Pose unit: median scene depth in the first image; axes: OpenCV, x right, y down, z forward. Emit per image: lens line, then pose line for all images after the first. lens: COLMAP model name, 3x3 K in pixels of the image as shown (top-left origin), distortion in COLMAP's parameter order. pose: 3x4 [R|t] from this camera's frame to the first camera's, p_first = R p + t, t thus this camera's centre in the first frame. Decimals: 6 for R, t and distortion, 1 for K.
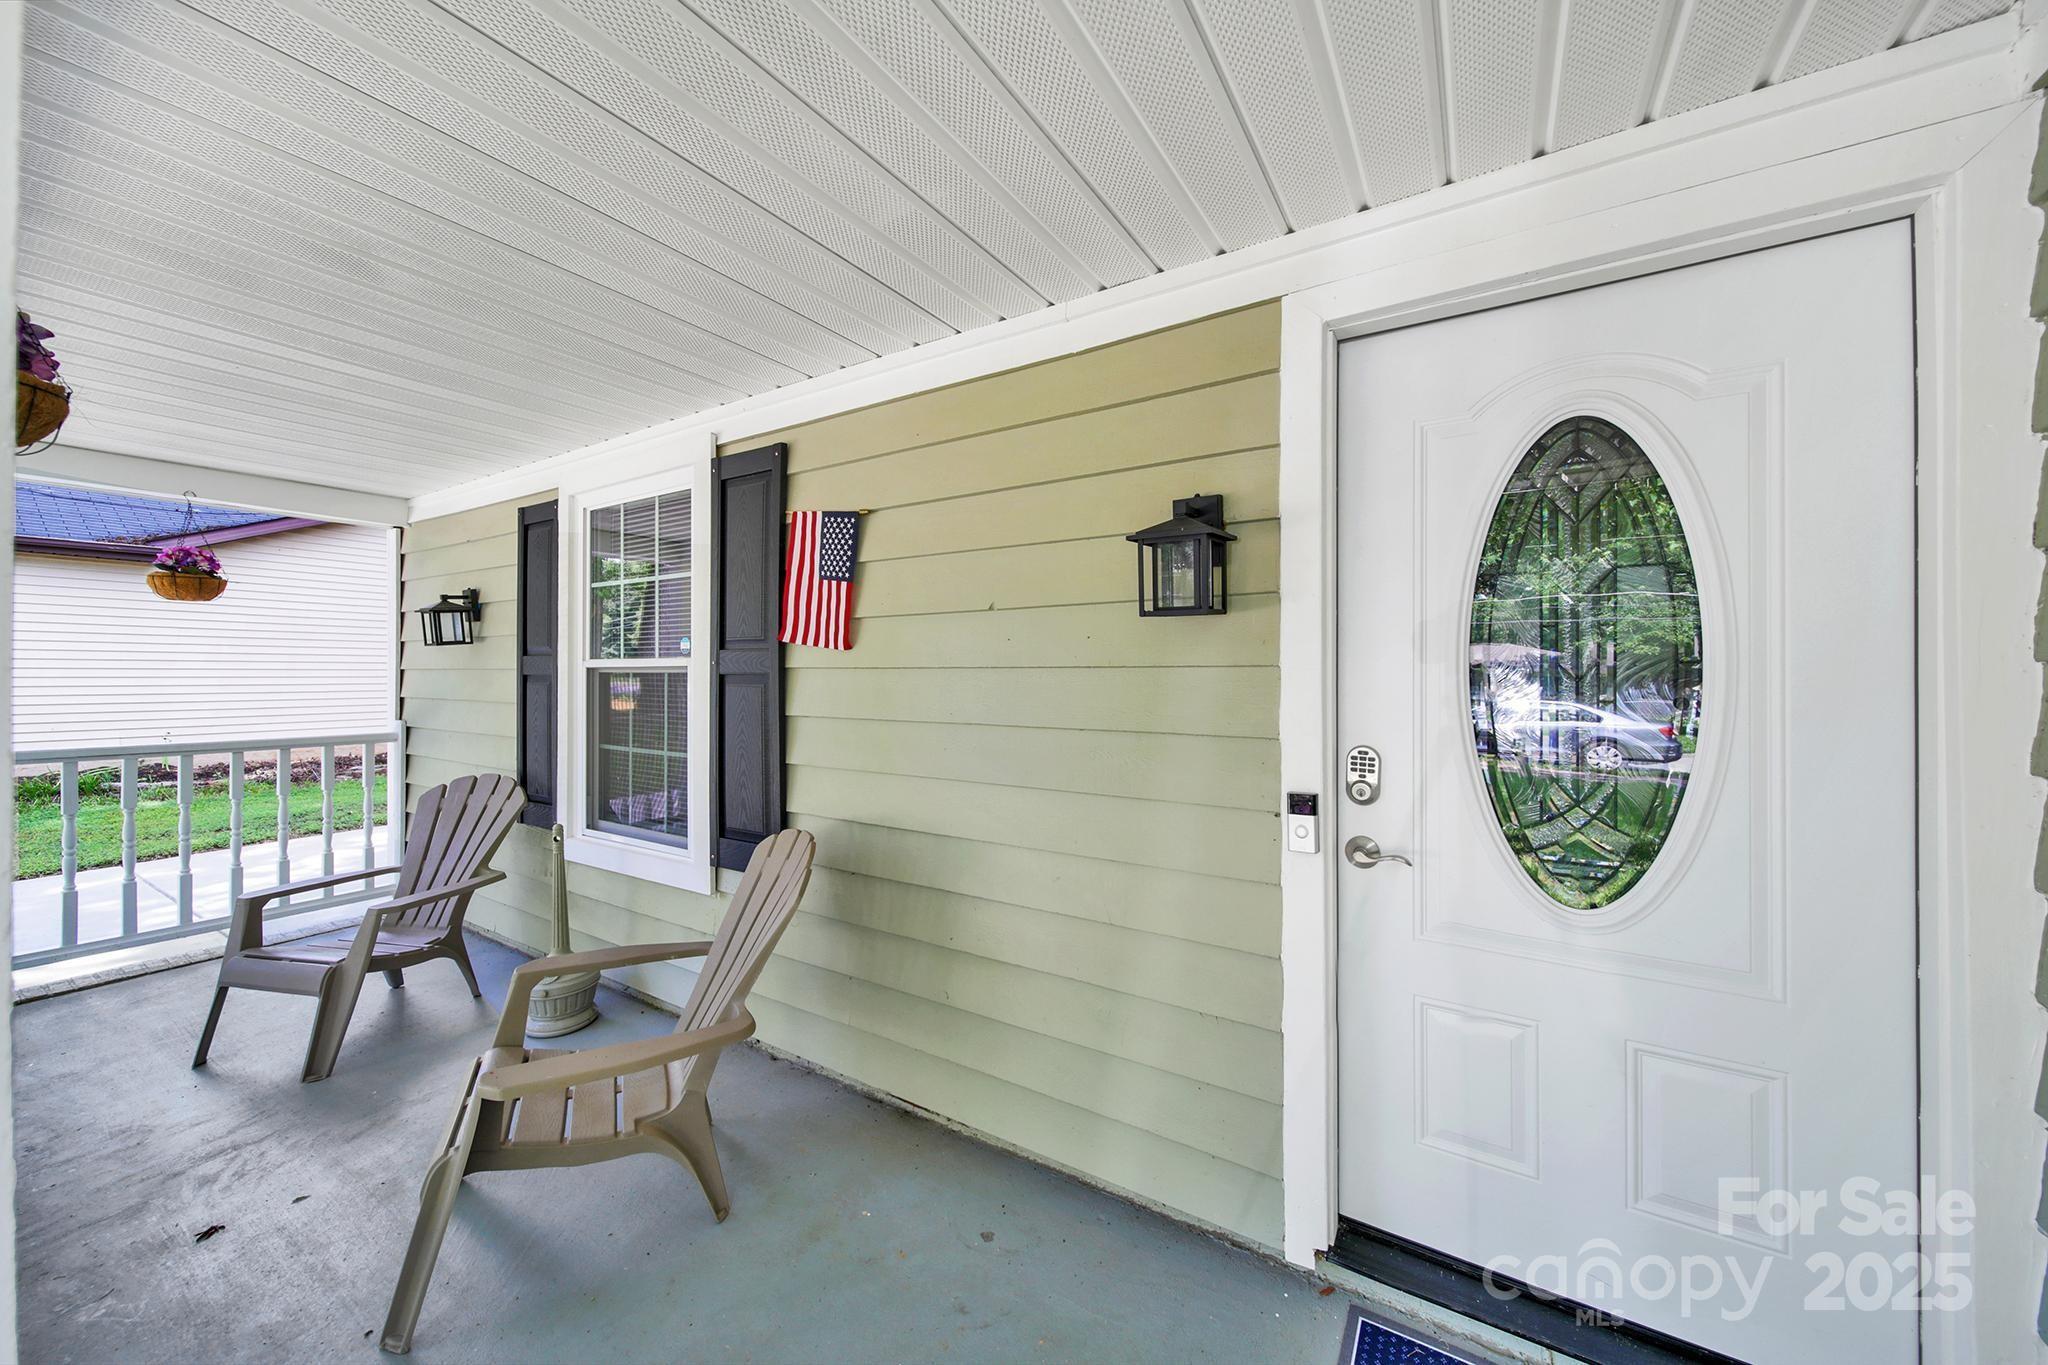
lens RADIAL K [[737.8, 0, 1022.5], [0, 737.8, 670.5], [0, 0, 1]] dist [-0.001939, -0.001141]
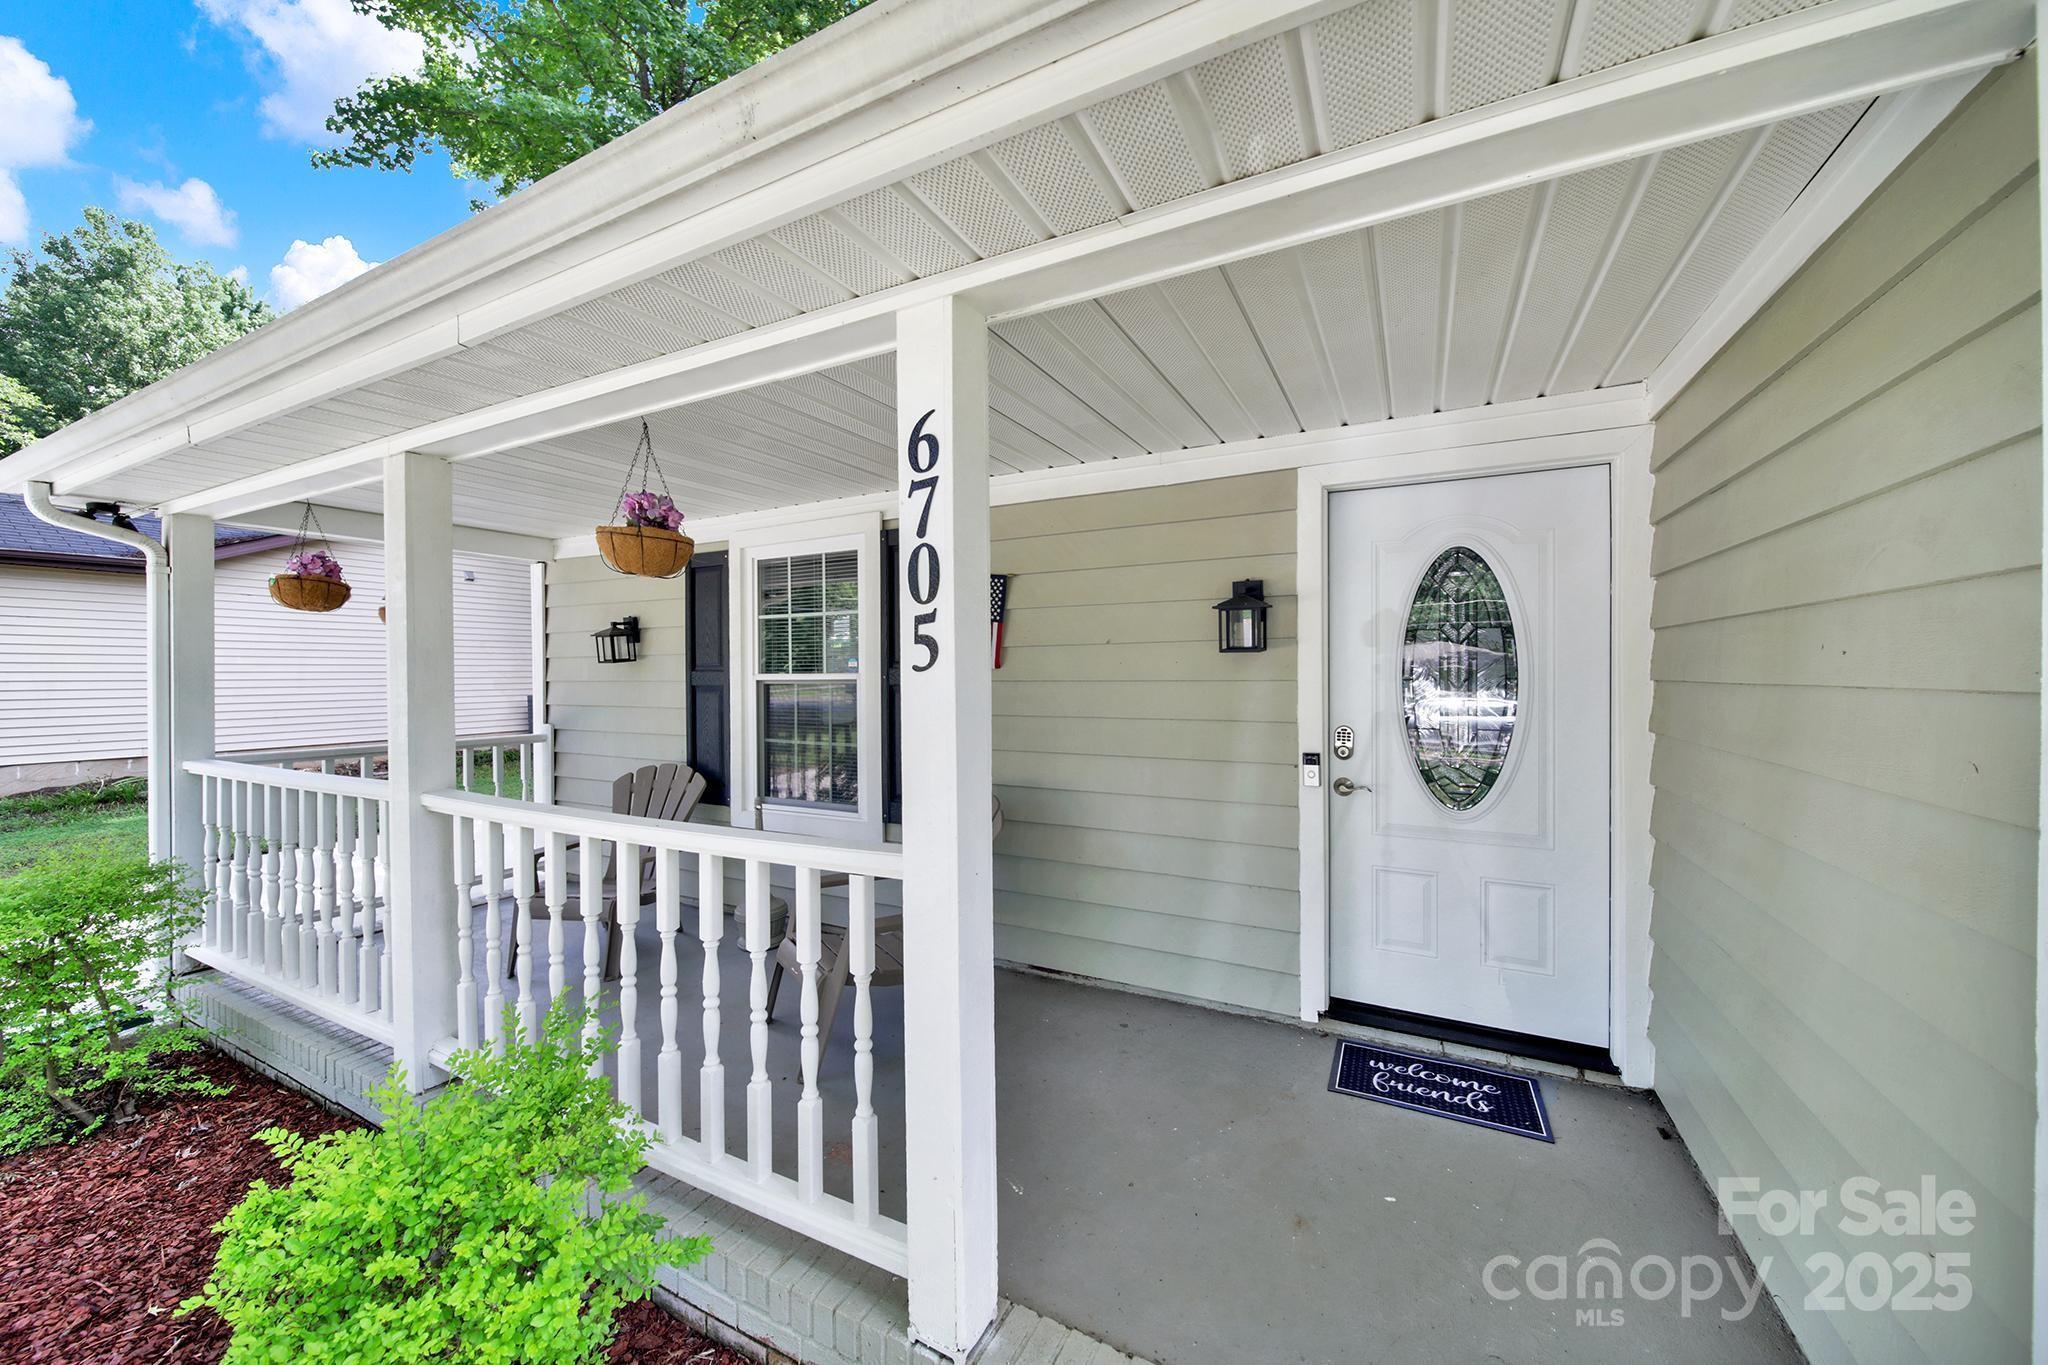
lens RADIAL K [[737.8, 0, 1026.9], [0, 737.8, 681.4], [0, 0, 1]] dist [-0.001939, -0.001141]
pose [[0.997533, -0.000601, 0.070198, -0.403611], [0.000514, 0.999999, 0.001251, -0.006705], [-0.070198, -0.001212, 0.997532, -0.680859]]
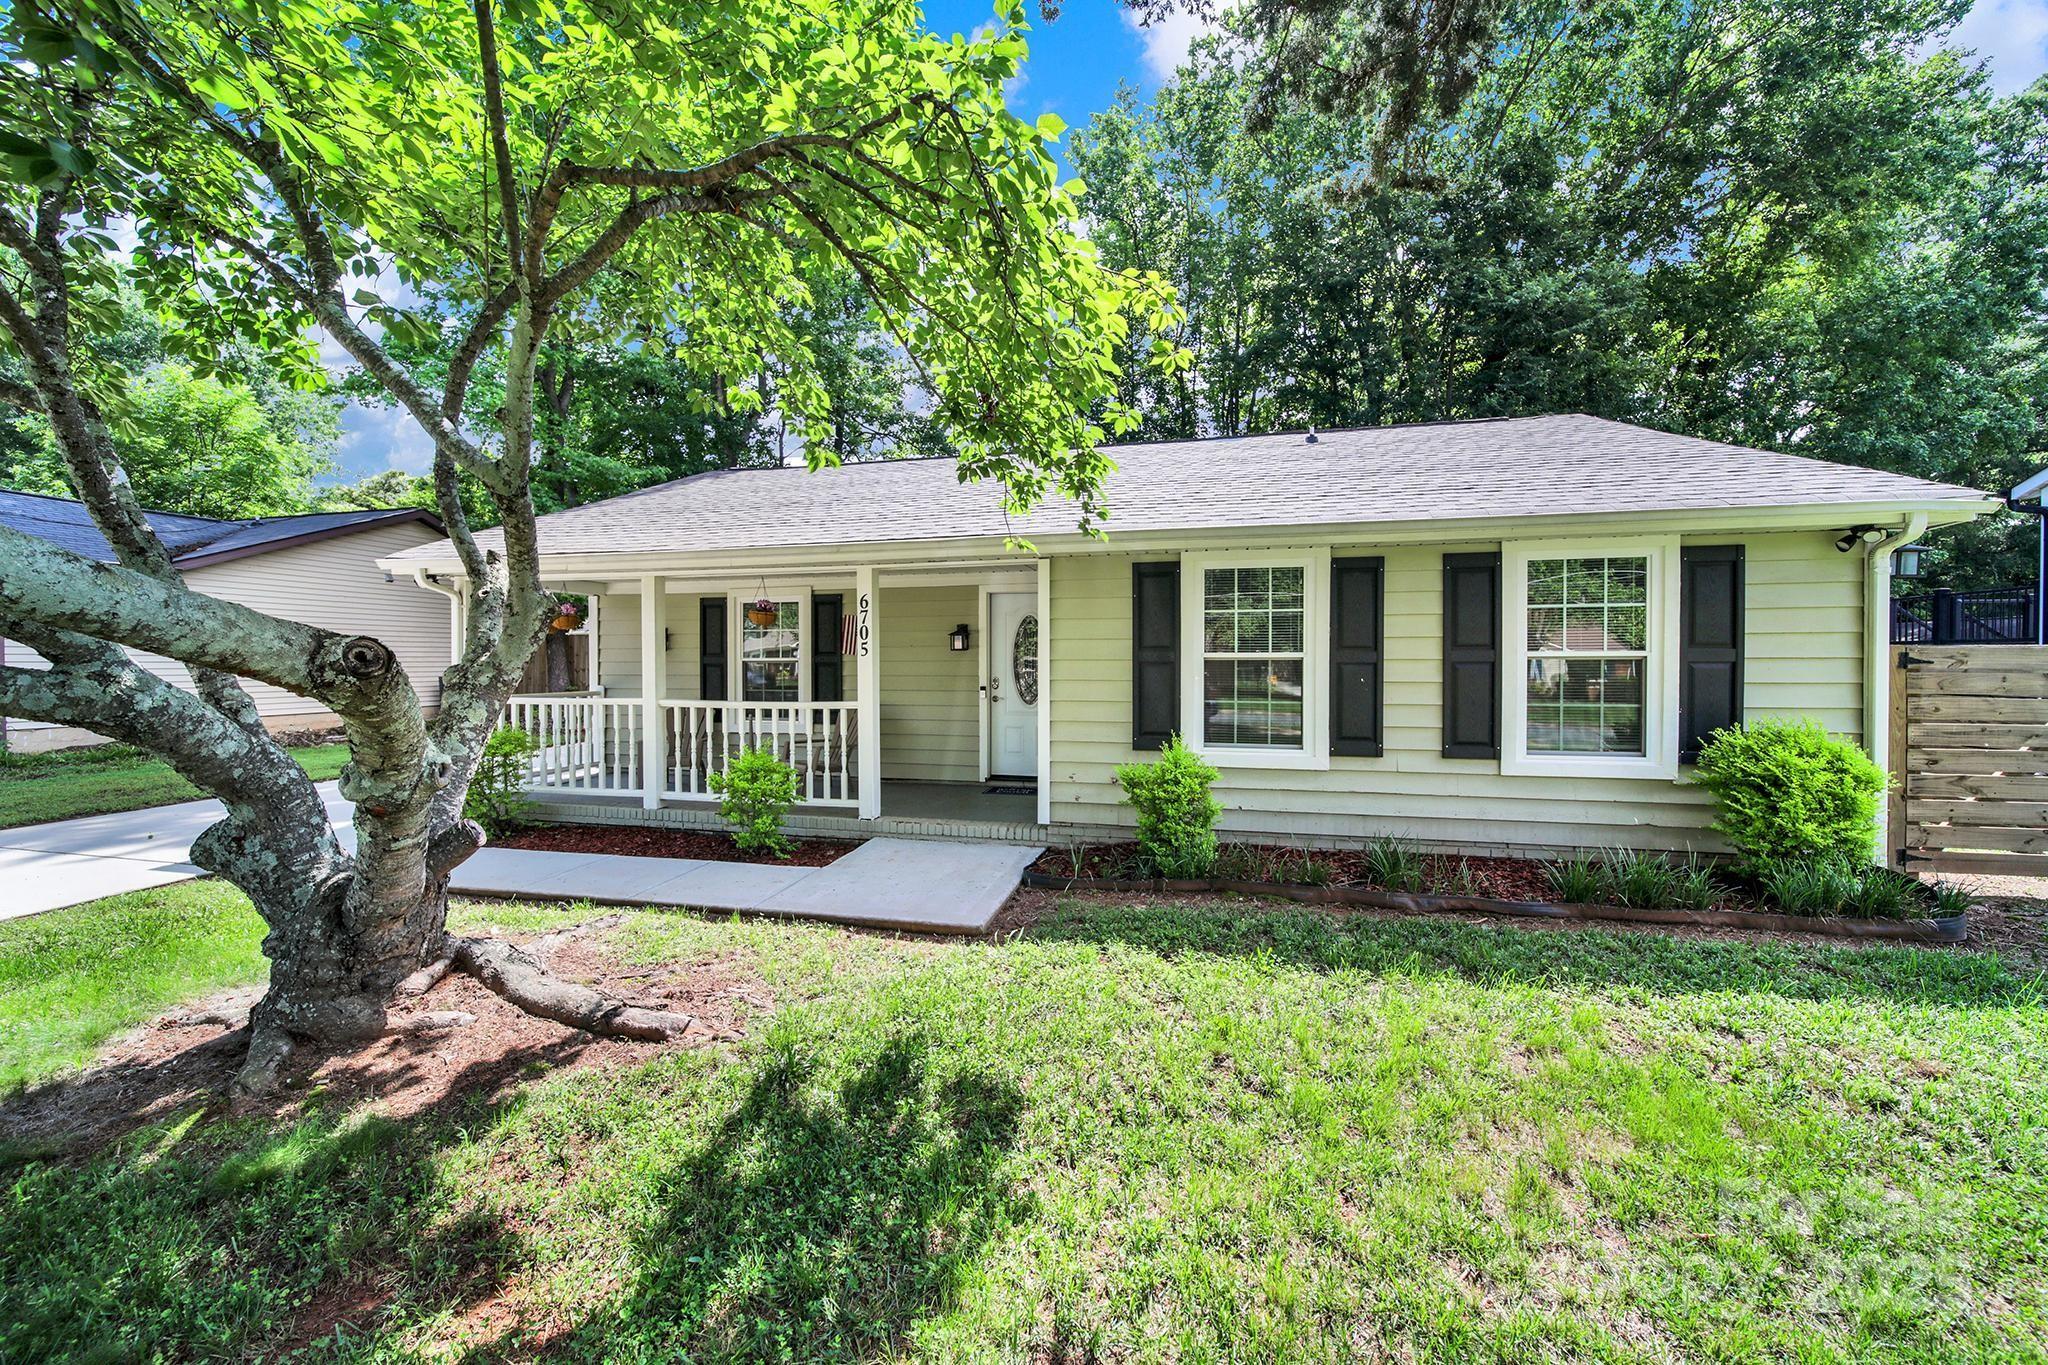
lens RADIAL K [[737.8, 0, 1017.9], [0, 737.8, 675.2], [0, 0, 1]] dist [-0.001939, -0.001141]
pose [[0.951923, -0.000022, 0.306336, -0.884396], [-0.003153, 0.999946, 0.009870, 0.036564], [-0.306320, -0.010361, 0.951872, -3.664769]]
